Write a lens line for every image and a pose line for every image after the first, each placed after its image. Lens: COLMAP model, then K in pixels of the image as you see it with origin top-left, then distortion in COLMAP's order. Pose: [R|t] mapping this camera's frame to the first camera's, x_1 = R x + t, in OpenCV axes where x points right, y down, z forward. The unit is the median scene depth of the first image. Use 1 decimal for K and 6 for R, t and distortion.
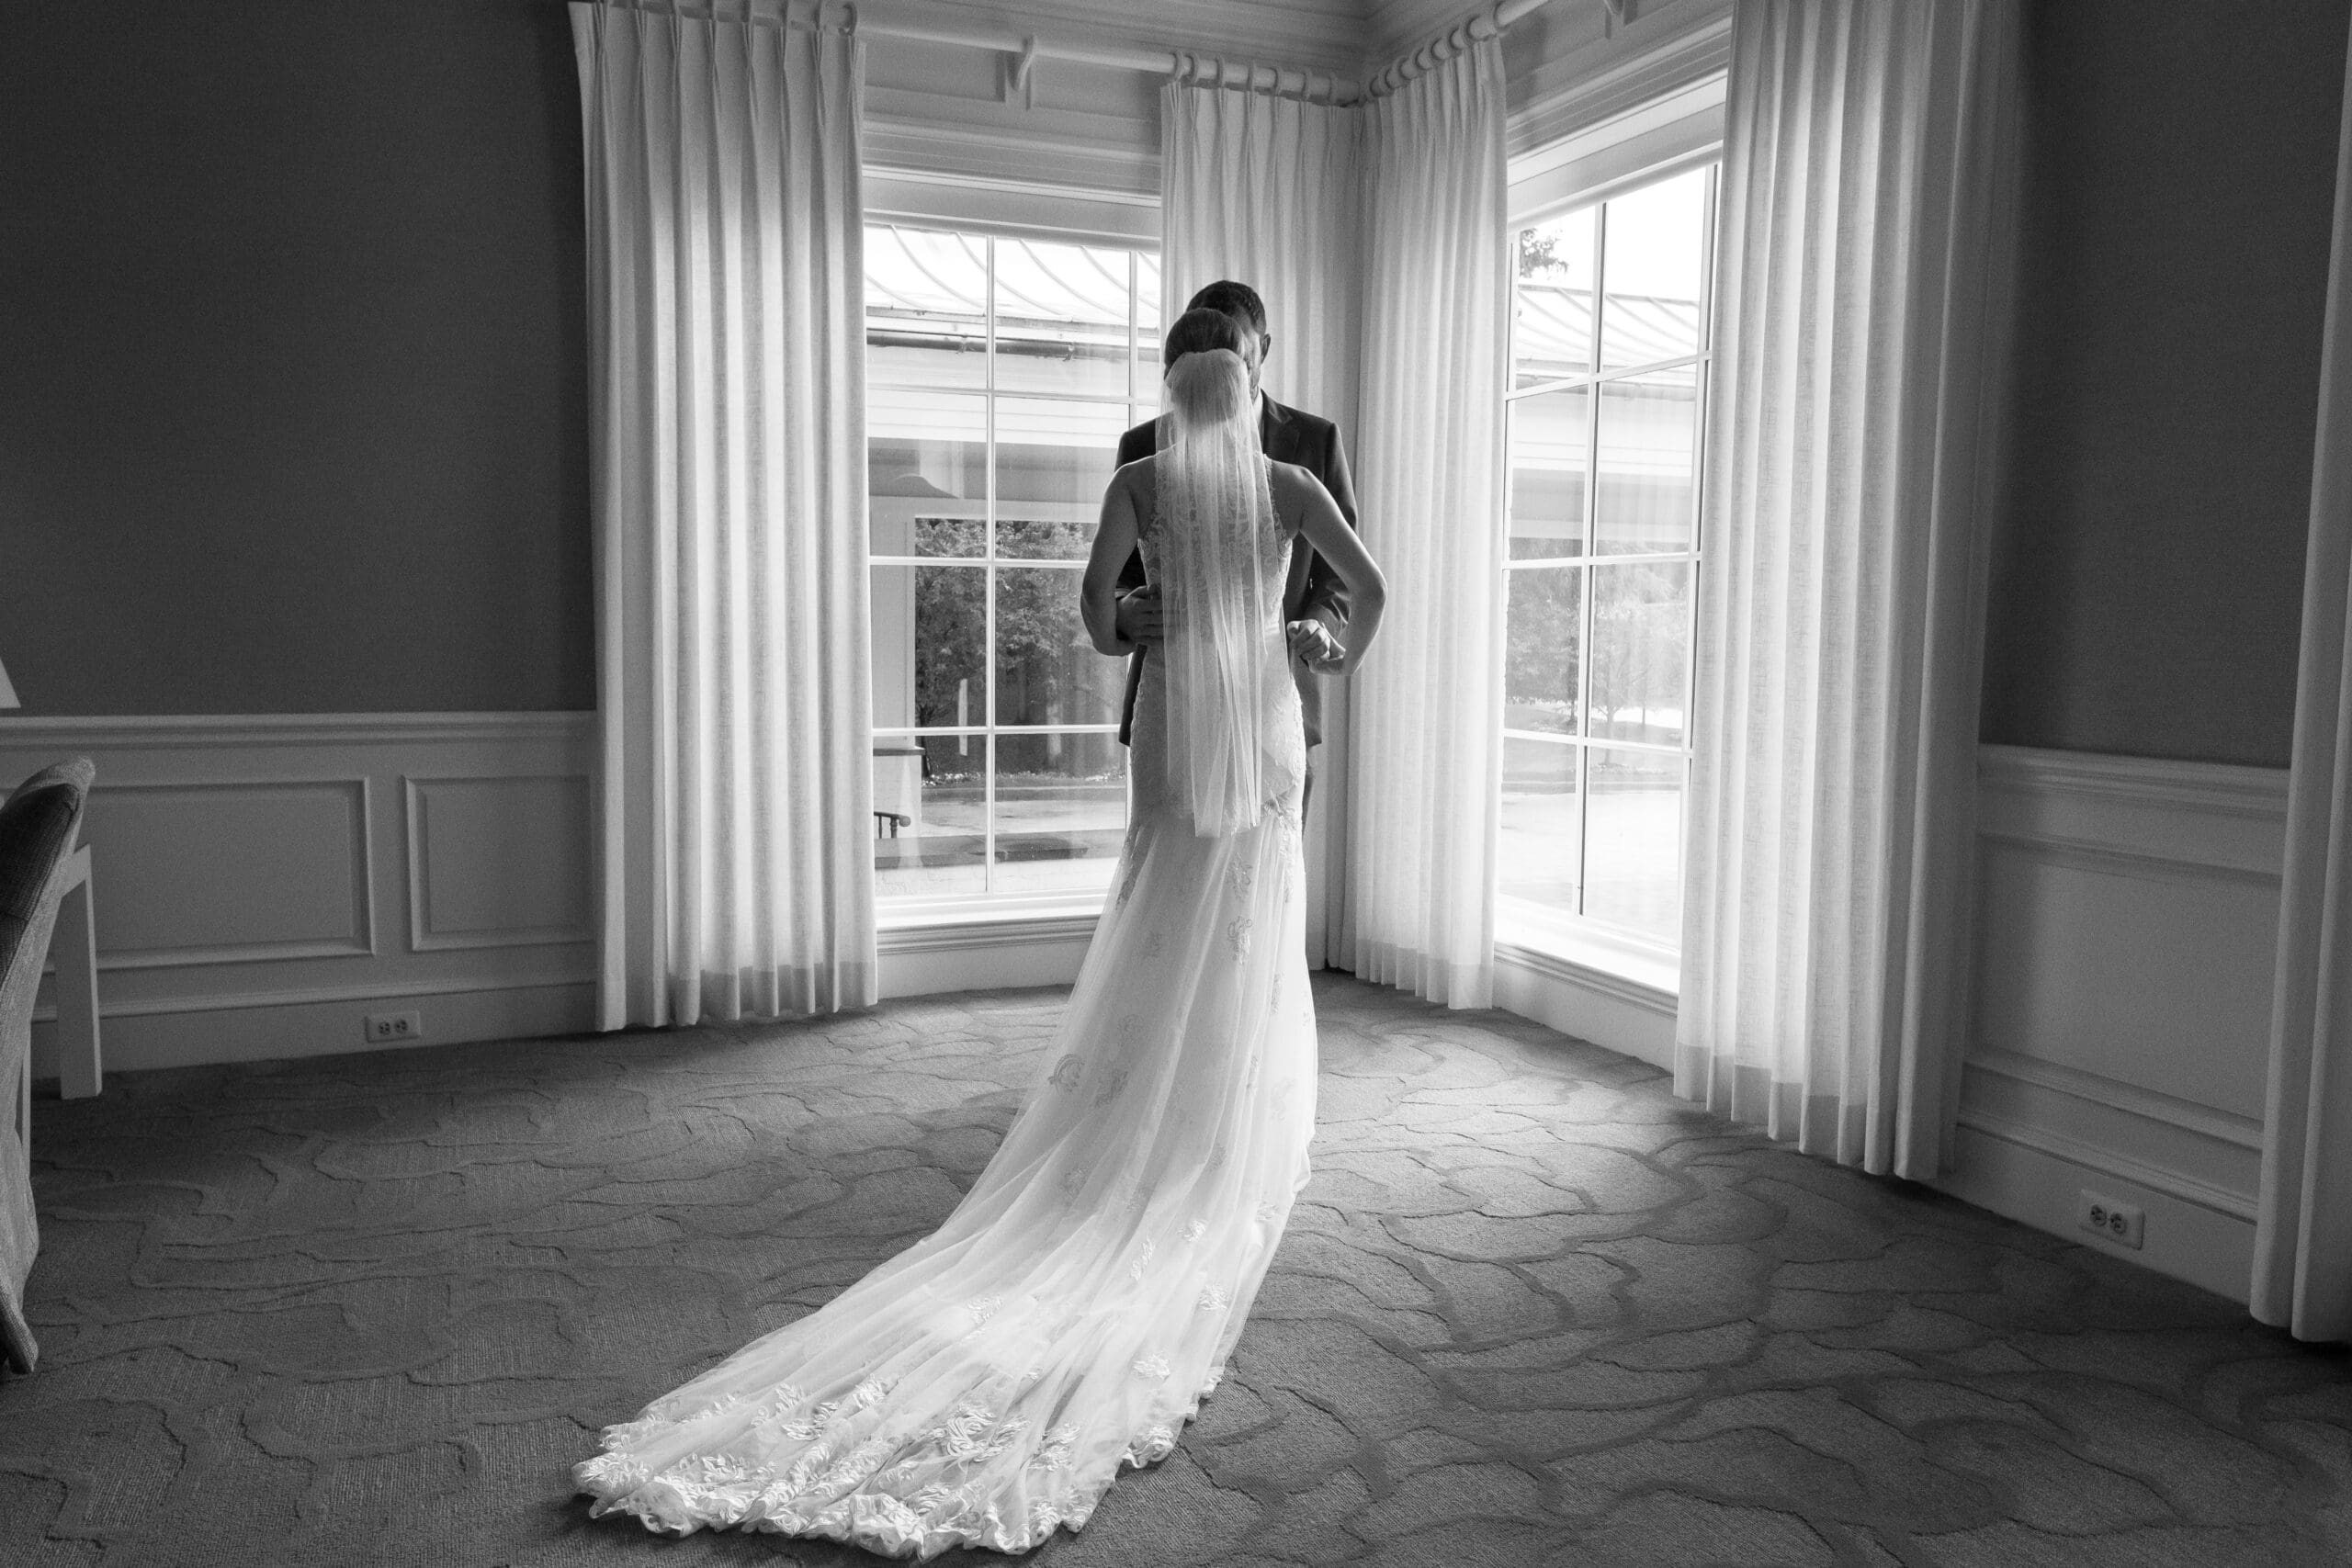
lens RADIAL K [[1736.2, 0, 1168.3], [0, 1736.2, 777.2], [0, 0, 1]] dist [-0.010042, 0.003663]
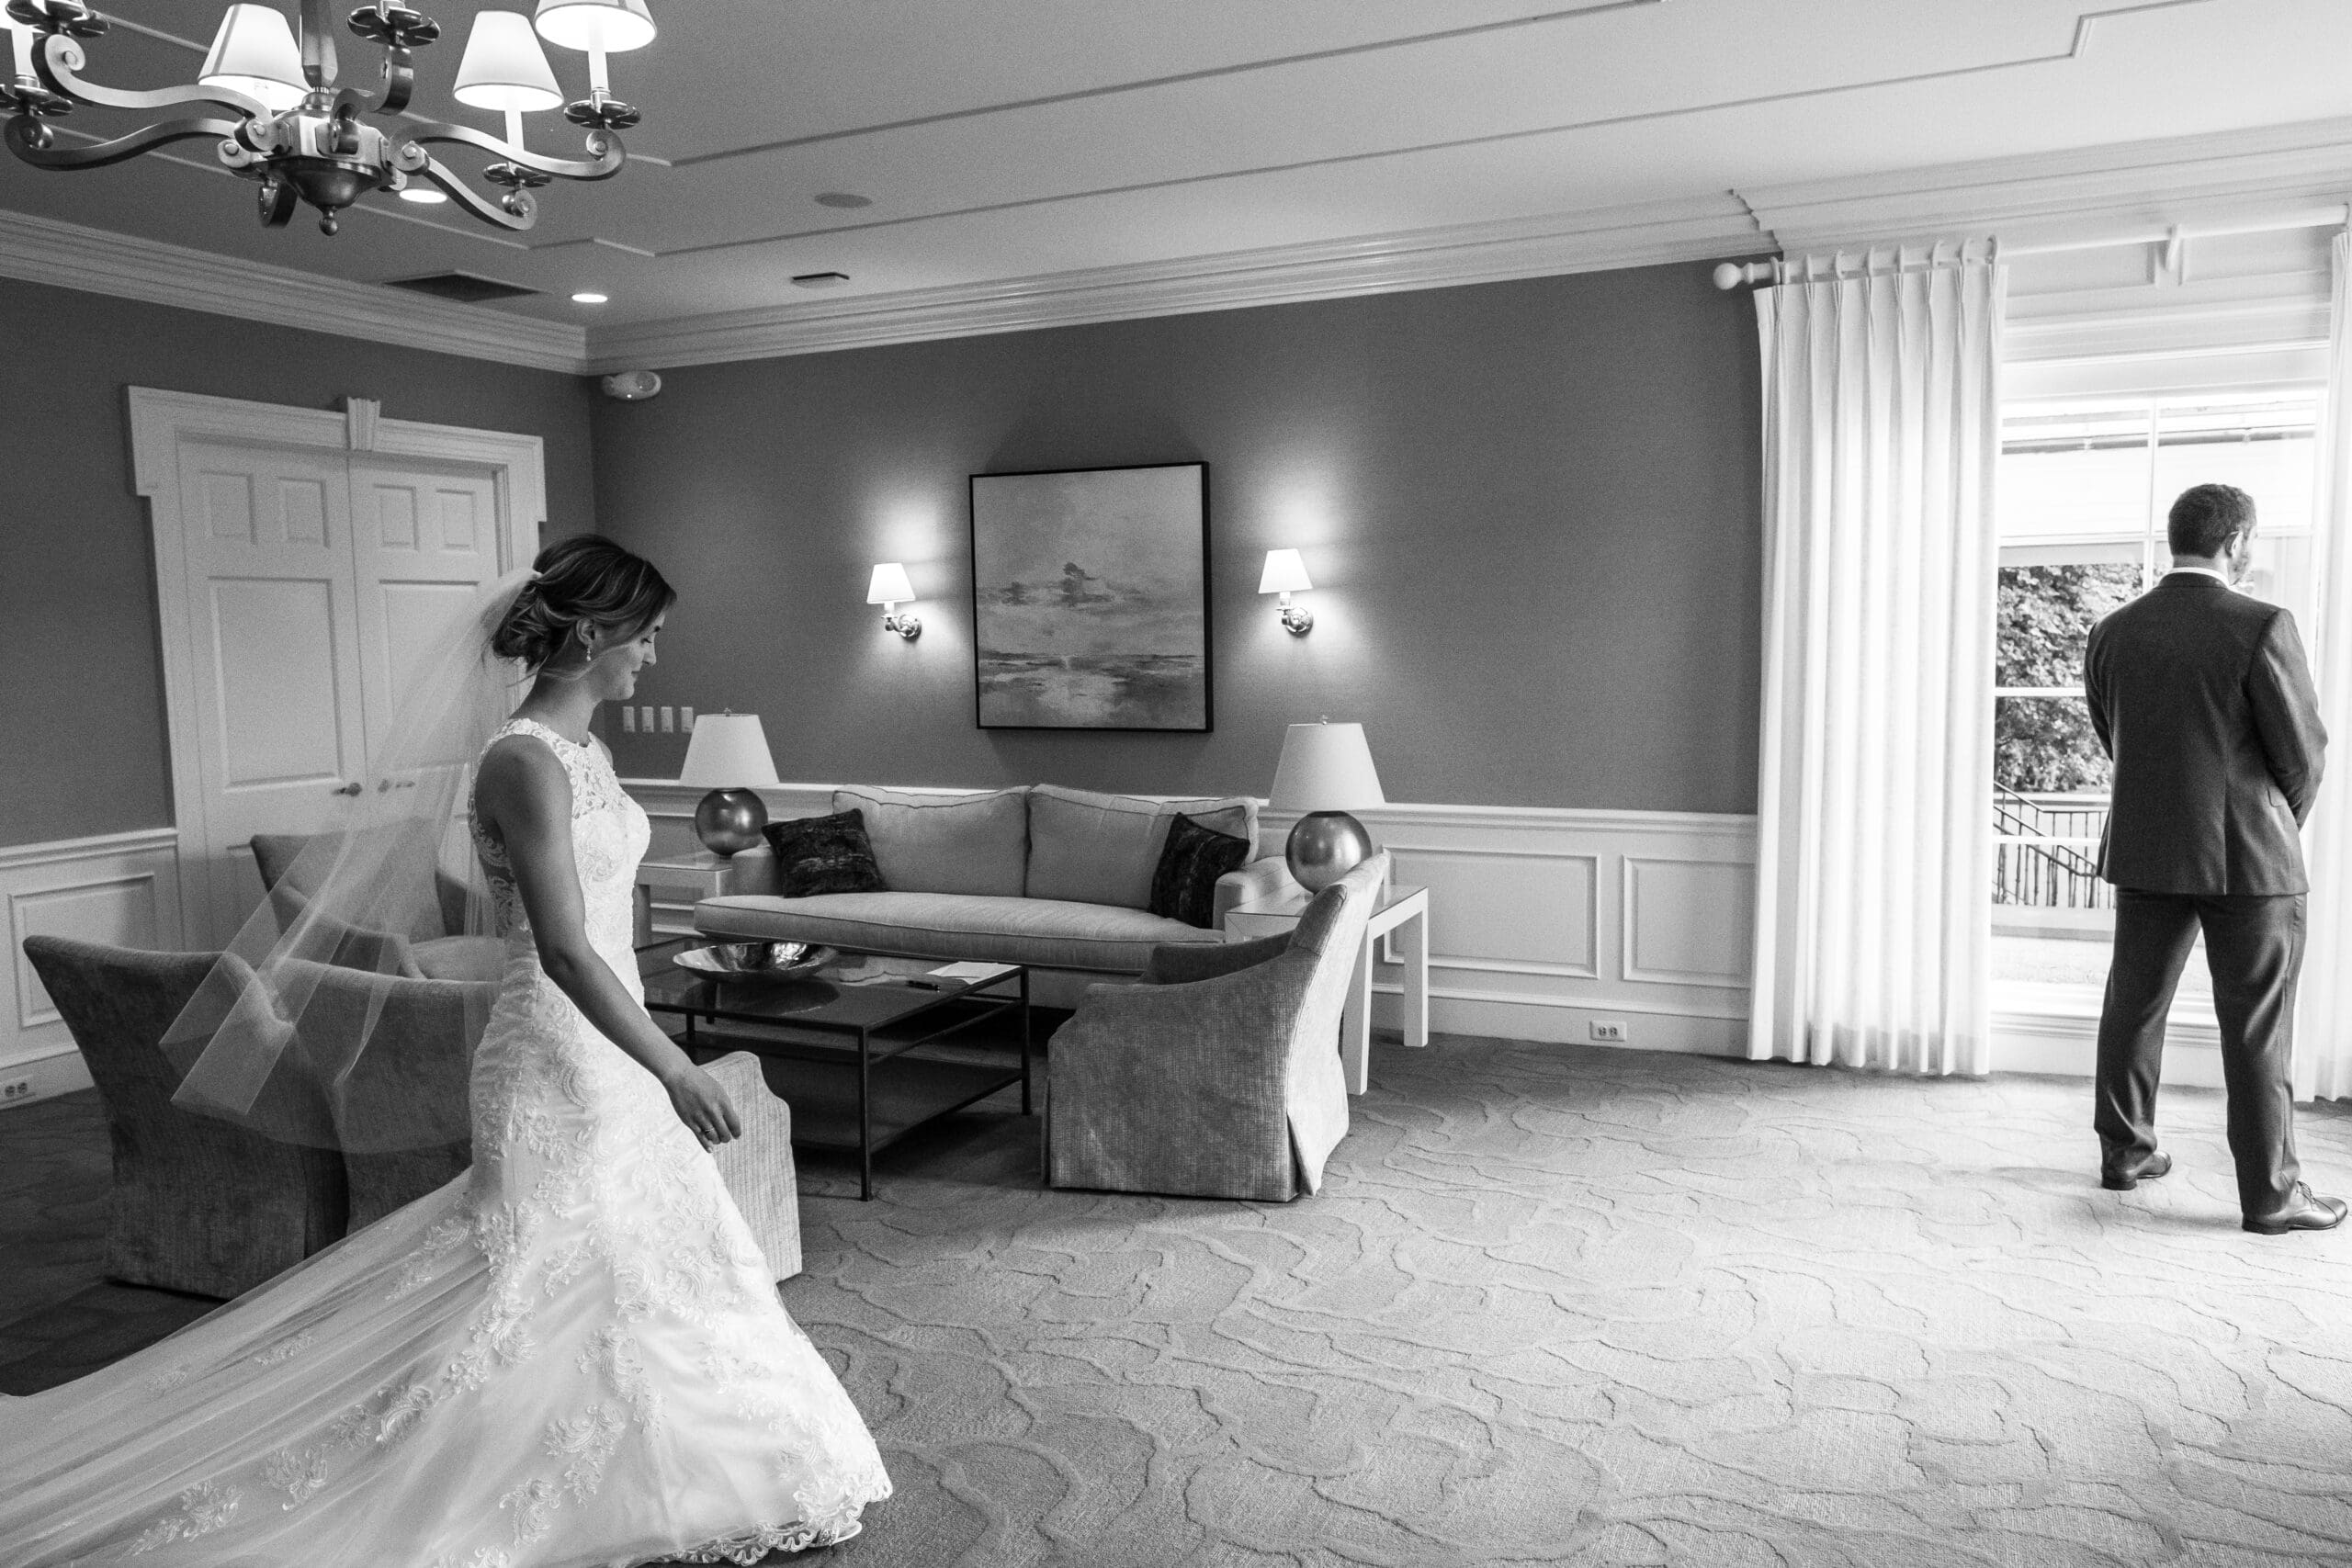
lens RADIAL K [[1656.9, 0, 1164.3], [0, 1656.9, 782.7], [0, 0, 1]] dist [-0.013293, 0.006474]
pose [[0.677995, 0.048819, -0.733444, 0.357177], [-0.043782, 0.998703, 0.026002, -0.096261], [0.733762, 0.014483, 0.679252, -0.232605]]
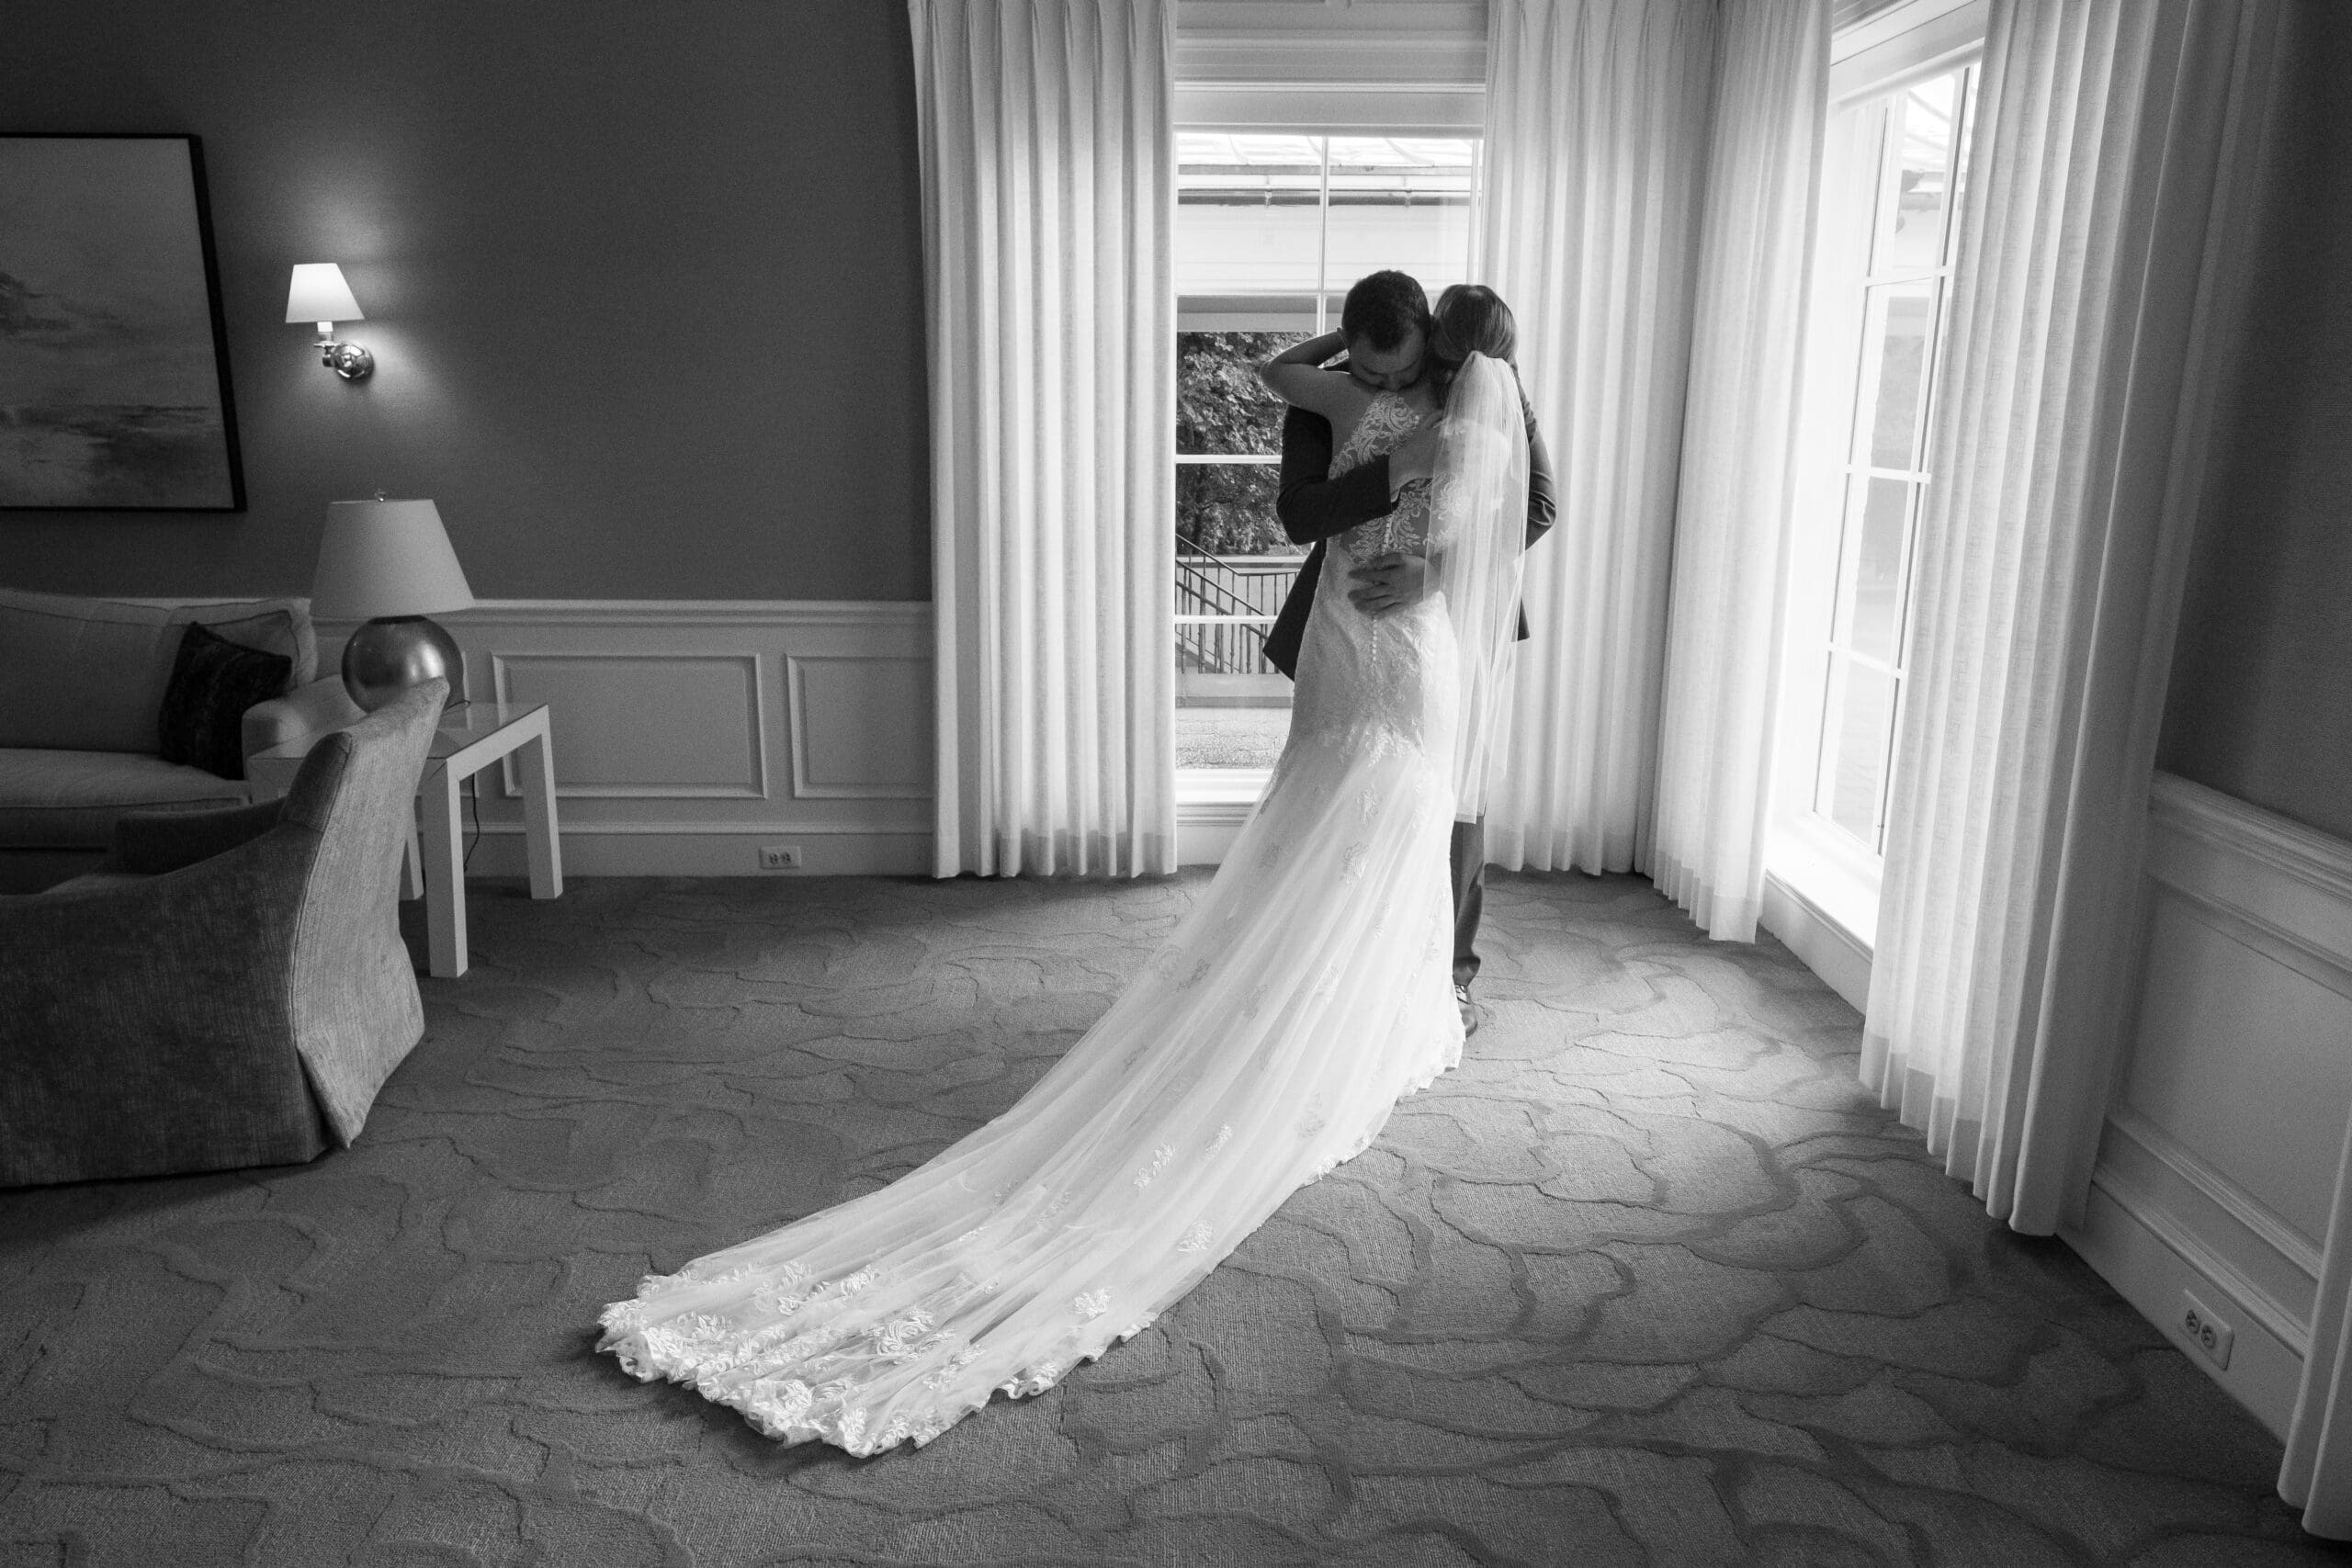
lens RADIAL K [[1656.9, 0, 1164.3], [0, 1656.9, 782.7], [0, 0, 1]] dist [-0.013293, 0.006474]
pose [[0.926293, 0.084847, -0.367126, 0.281857], [-0.031302, 0.988278, 0.149424, -0.112880], [0.375501, -0.126918, 0.918091, 0.043861]]
